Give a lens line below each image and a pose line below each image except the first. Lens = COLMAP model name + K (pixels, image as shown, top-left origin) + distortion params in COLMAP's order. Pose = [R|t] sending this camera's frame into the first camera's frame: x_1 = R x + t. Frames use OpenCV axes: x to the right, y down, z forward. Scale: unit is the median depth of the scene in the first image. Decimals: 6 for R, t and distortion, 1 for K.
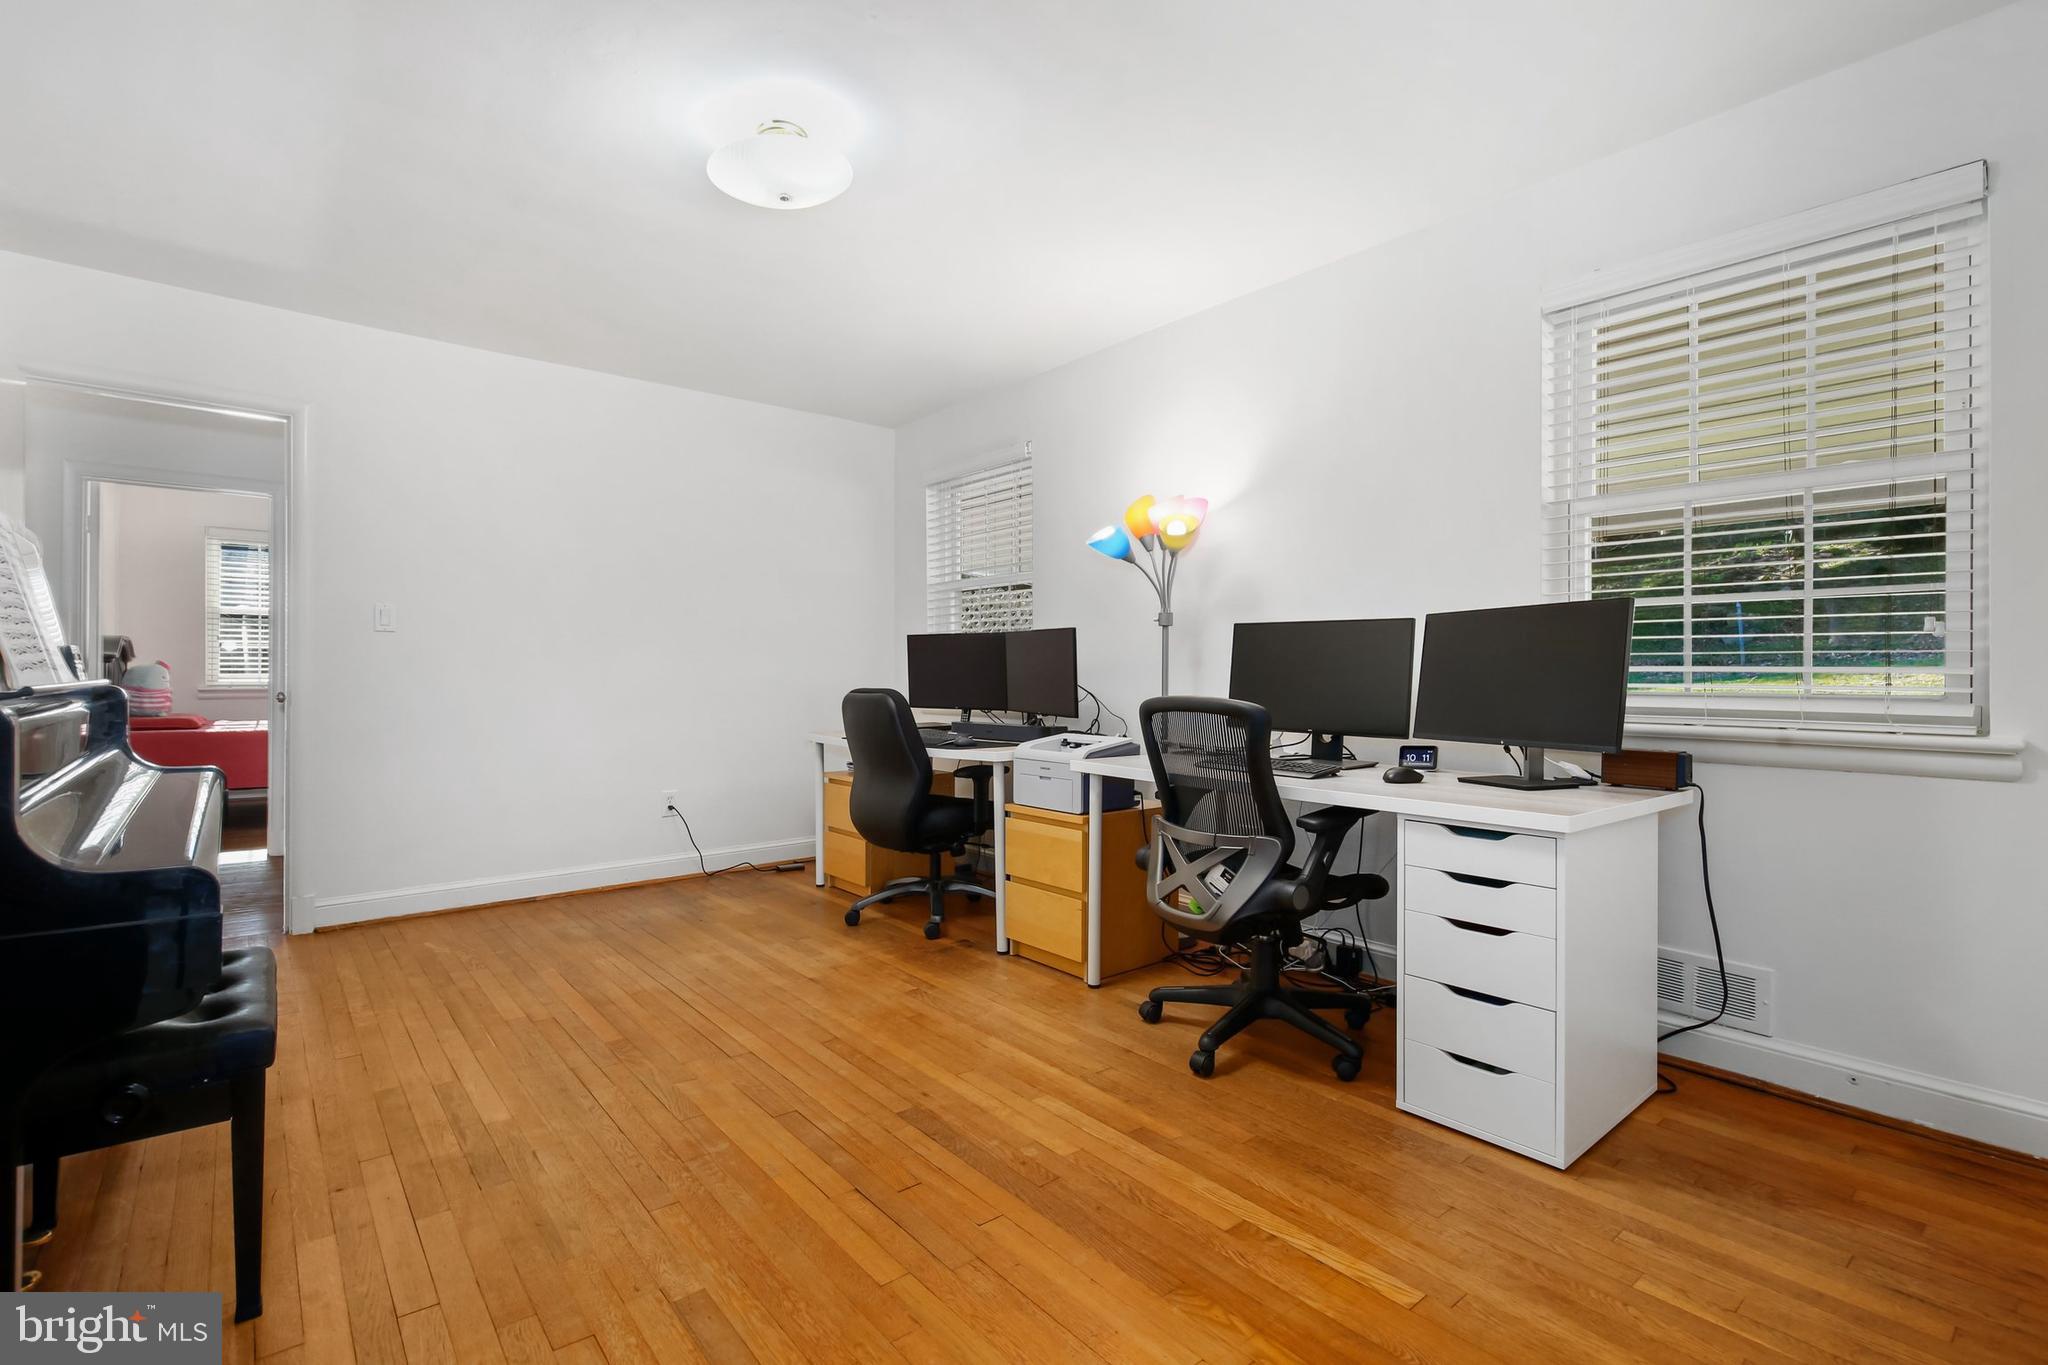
lens RADIAL K [[936.2, 0, 1028.1], [0, 936.2, 689.9], [0, 0, 1]] dist [0.007619, -0.004203]
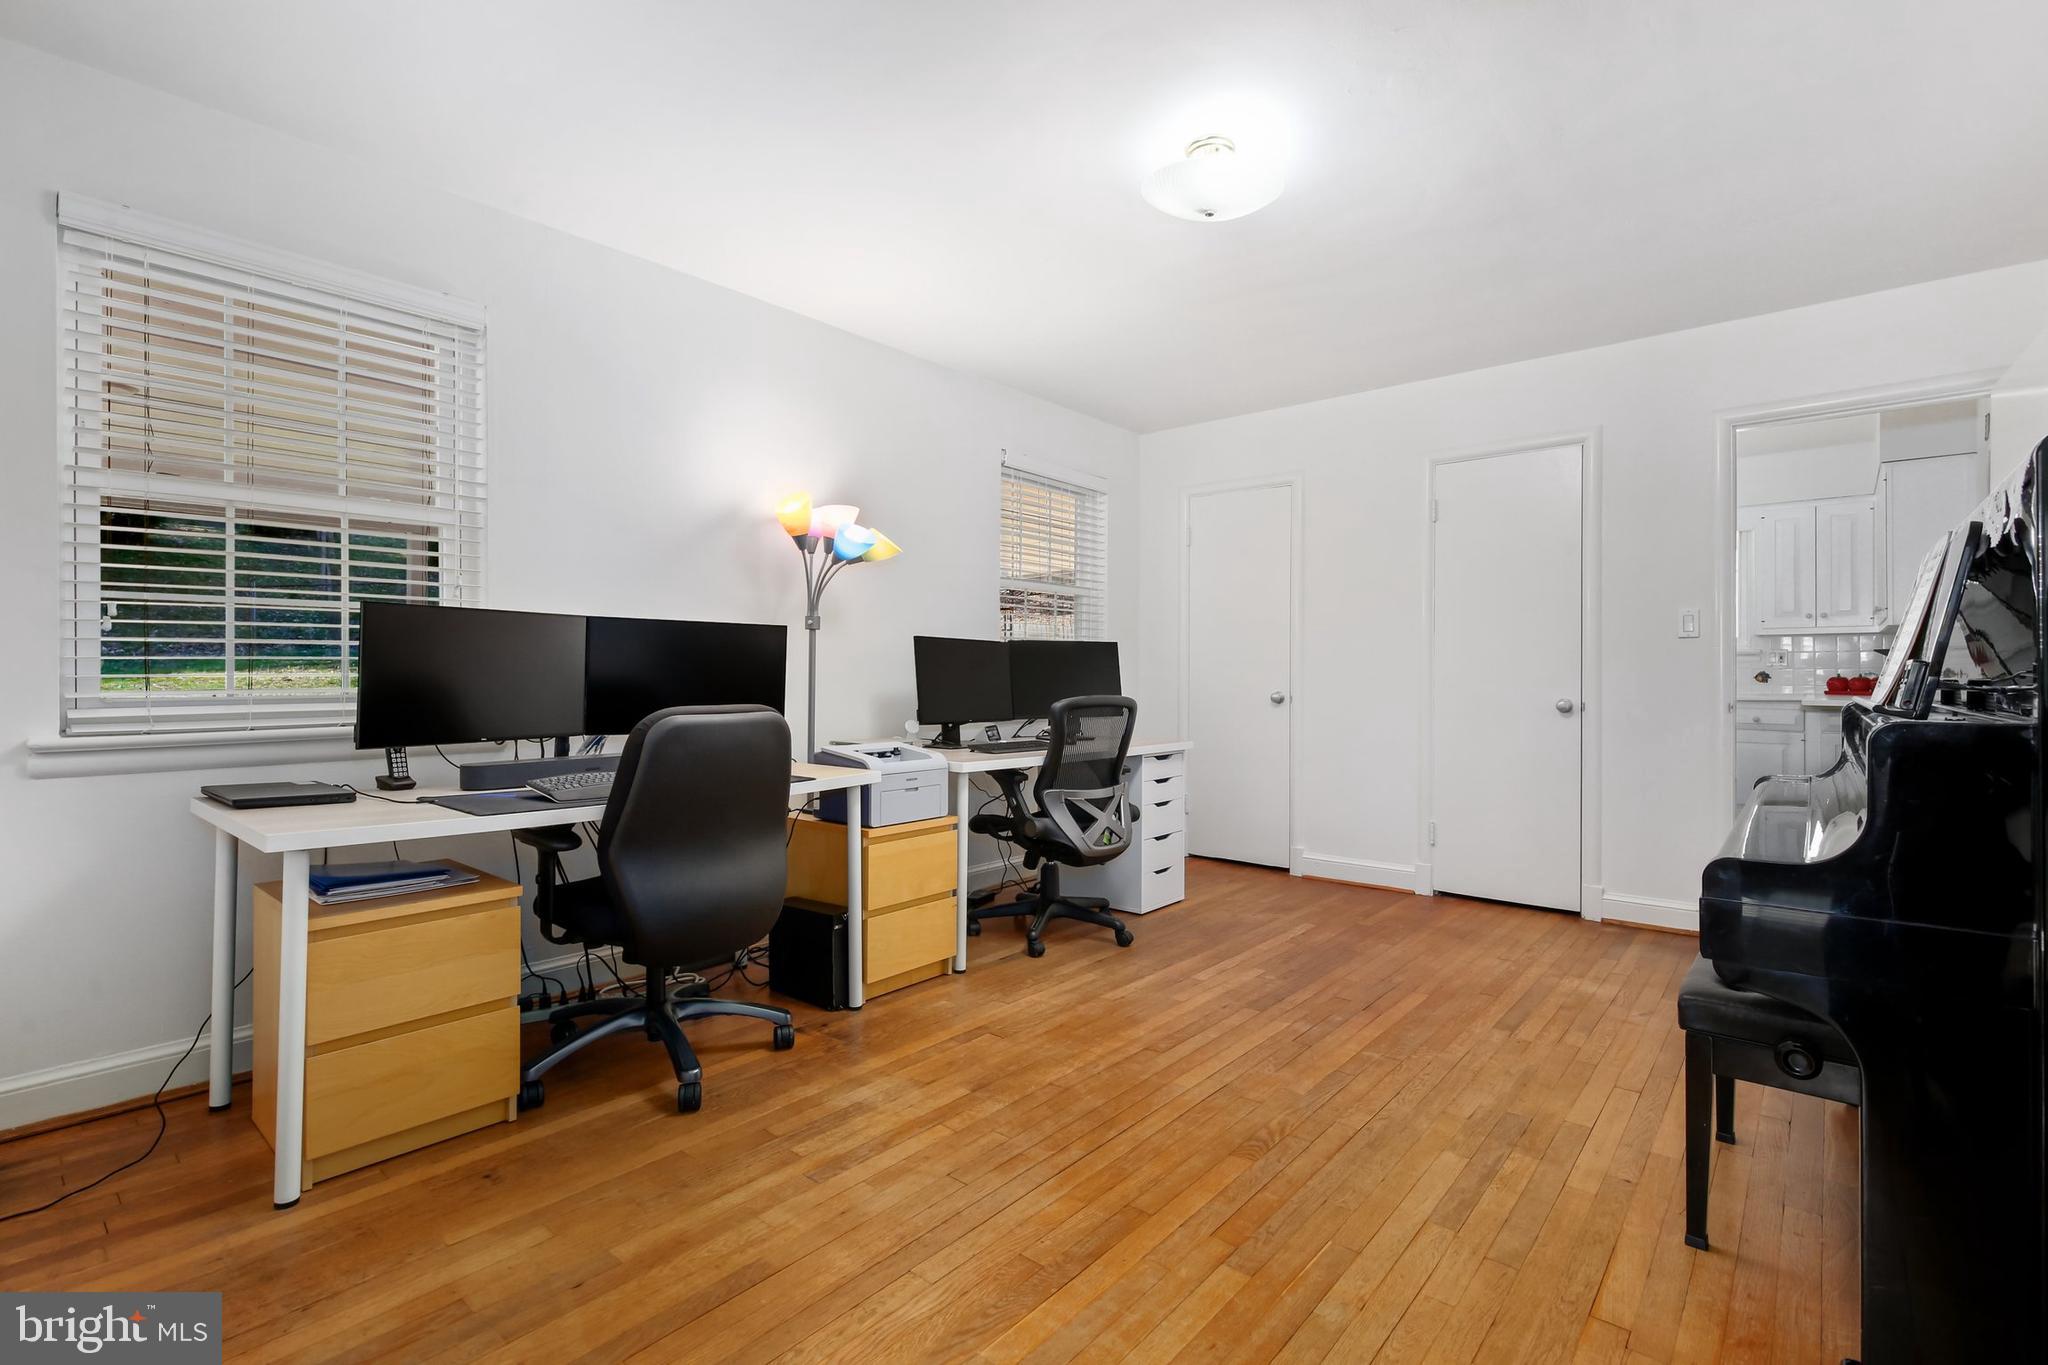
lens RADIAL K [[936.2, 0, 1013.4], [0, 936.2, 666.8], [0, 0, 1]] dist [0.007619, -0.004203]
pose [[-0.158746, 0.010230, 0.987266, -1.170671], [0.019624, 0.999781, -0.007205, -0.028358], [-0.987124, 0.018230, -0.158912, 1.293181]]
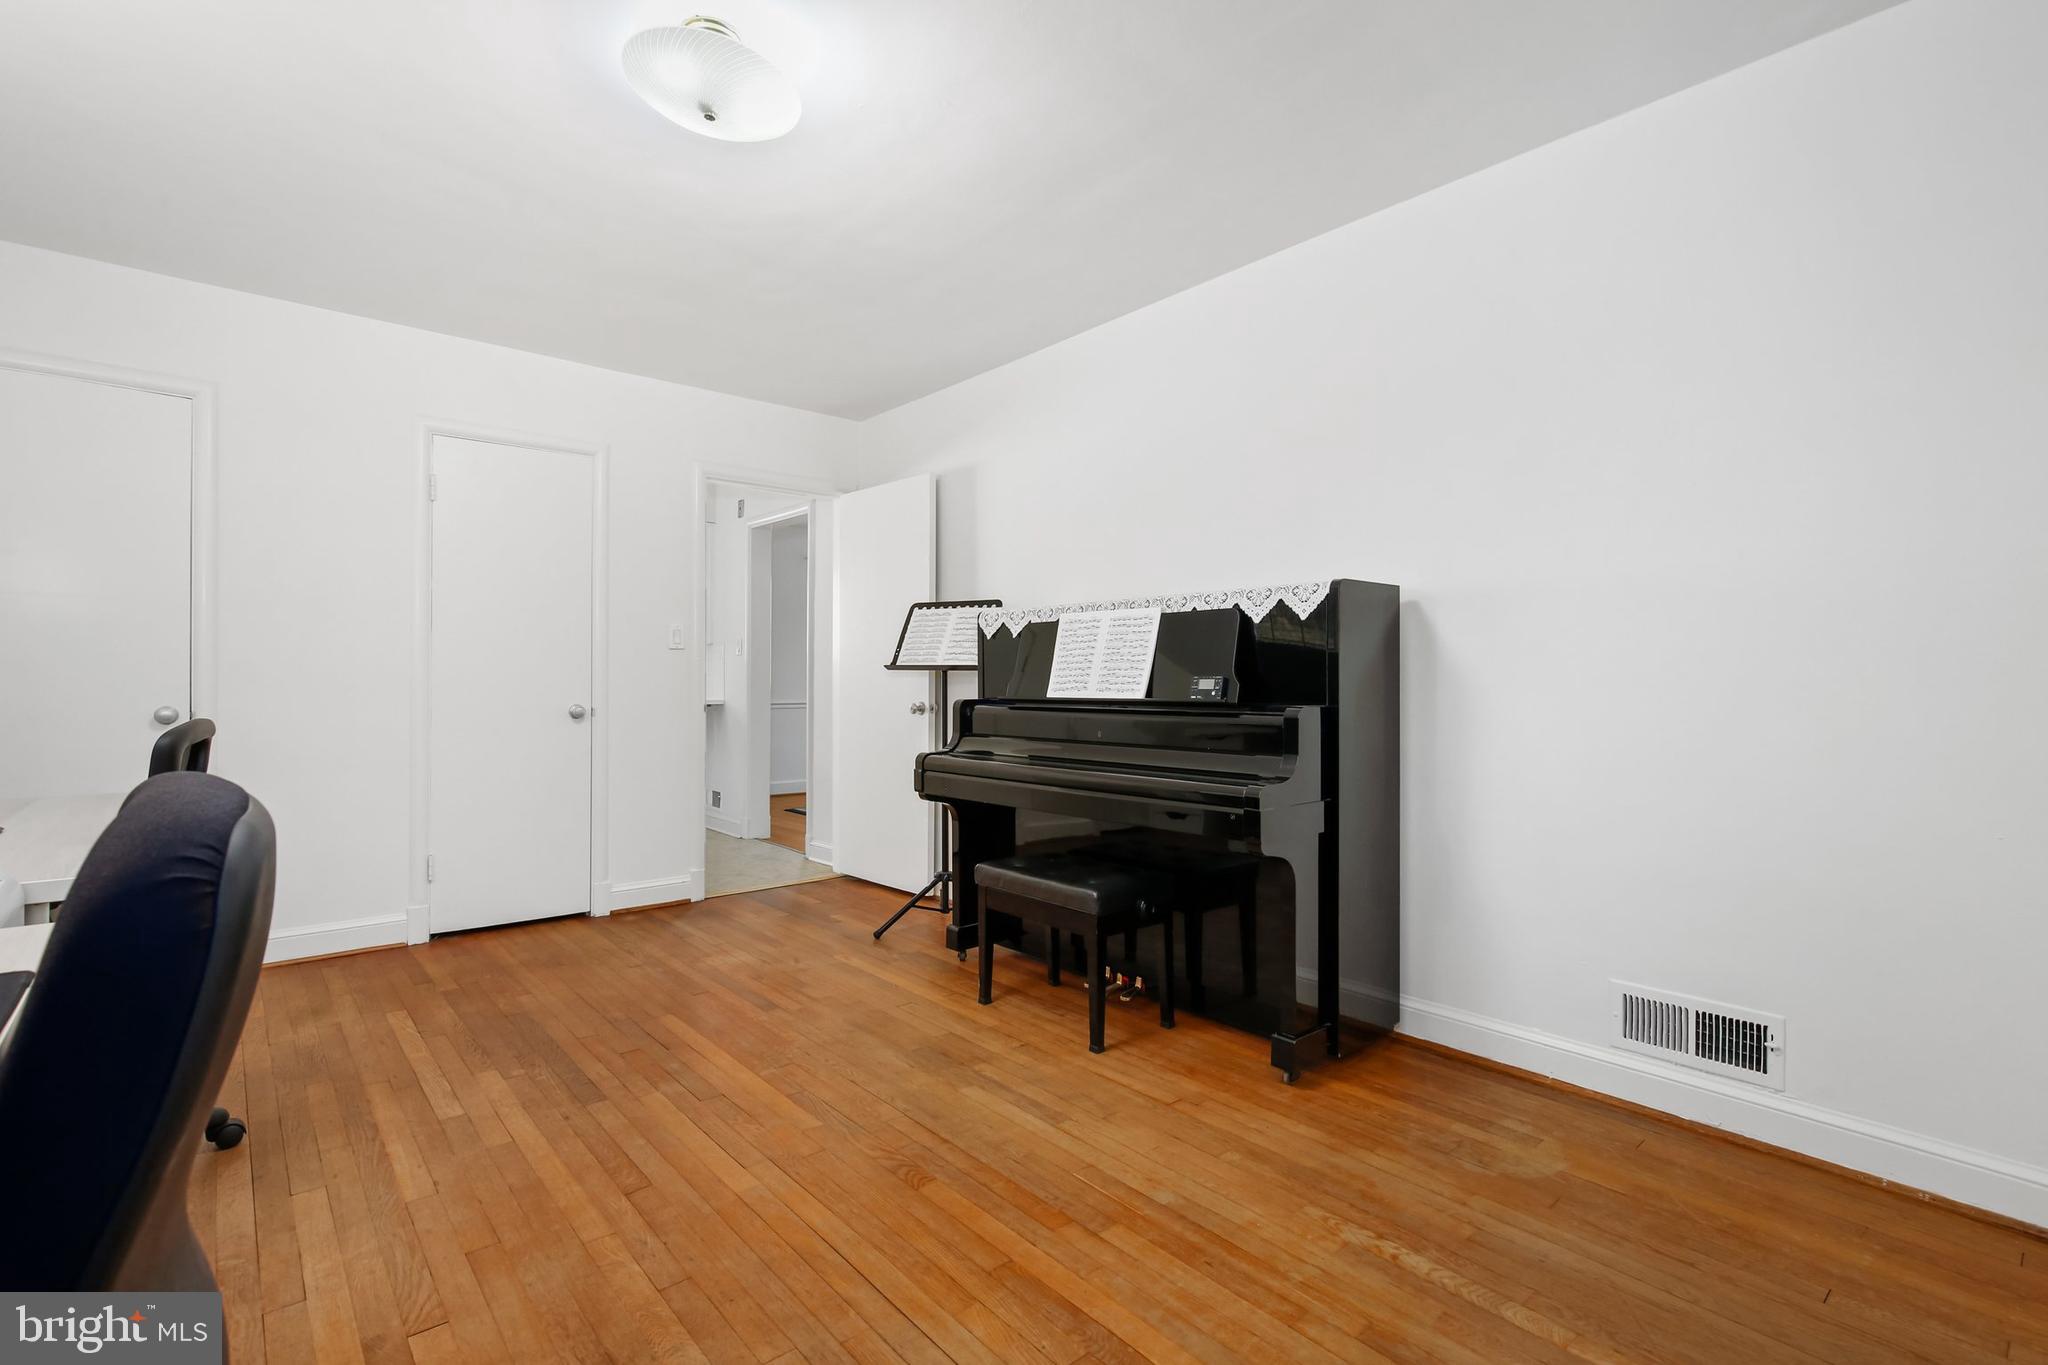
lens RADIAL K [[936.2, 0, 1026.4], [0, 936.2, 681.8], [0, 0, 1]] dist [0.007619, -0.004203]
pose [[-0.999832, -0.005116, -0.017605, -0.501980], [-0.005486, 0.999764, 0.021038, -0.045336], [0.017493, 0.021131, -0.999624, 1.734420]]
